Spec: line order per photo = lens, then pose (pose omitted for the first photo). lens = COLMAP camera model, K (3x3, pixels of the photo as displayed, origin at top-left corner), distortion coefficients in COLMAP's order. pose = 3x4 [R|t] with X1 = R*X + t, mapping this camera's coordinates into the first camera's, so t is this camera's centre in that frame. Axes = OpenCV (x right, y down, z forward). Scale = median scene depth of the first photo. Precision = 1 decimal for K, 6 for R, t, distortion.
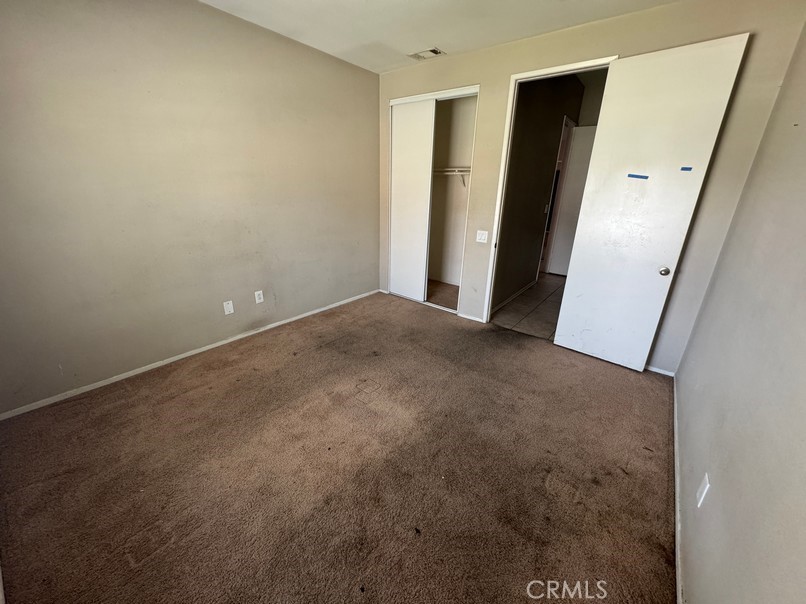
lens RADIAL K [[321.6, 0, 402.9], [0, 321.6, 300.5], [0, 0, 1]] dist [-0.001068, -0.000469]
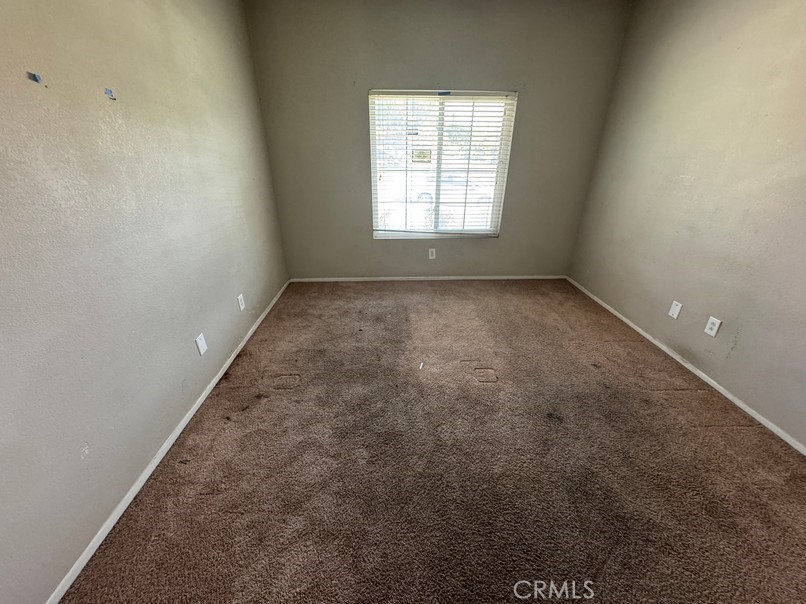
lens RADIAL K [[321.6, 0, 403.8], [0, 321.6, 302.1], [0, 0, 1]] dist [-0.001068, -0.000469]
pose [[-0.748460, 0.263071, -0.608770, 0.467786], [-0.249884, 0.738428, 0.626324, -0.329710], [0.614301, 0.620900, -0.486947, 0.948674]]
